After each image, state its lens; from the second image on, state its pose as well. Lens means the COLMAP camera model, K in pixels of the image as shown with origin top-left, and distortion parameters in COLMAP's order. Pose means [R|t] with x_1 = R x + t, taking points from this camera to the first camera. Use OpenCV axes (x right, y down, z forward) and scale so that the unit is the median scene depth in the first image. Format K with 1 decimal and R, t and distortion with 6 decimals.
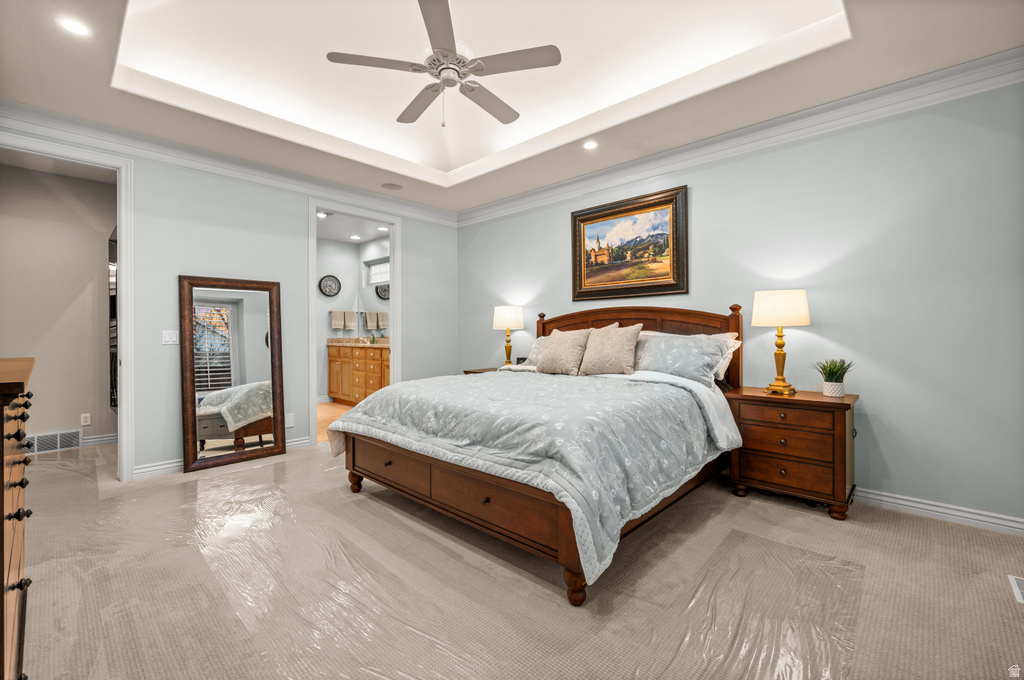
lens RADIAL K [[442.7, 0, 515.7], [0, 442.7, 333.7], [0, 0, 1]] dist [0.001889, 0.000131]
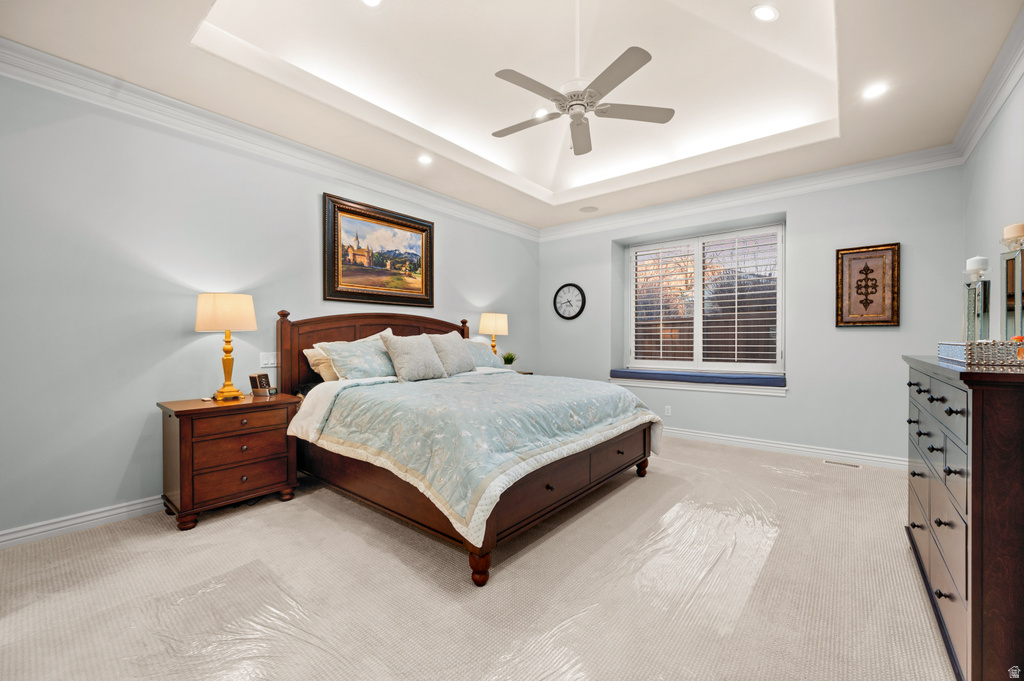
lens RADIAL K [[408.6, 0, 522.2], [0, 408.6, 342.5], [0, 0, 1]] dist [0.002364, -0.000342]
pose [[-0.080399, -0.007330, 0.996736, -0.735279], [0.001738, 0.999970, 0.007493, 0.001609], [-0.996761, 0.002334, -0.080384, 0.759694]]
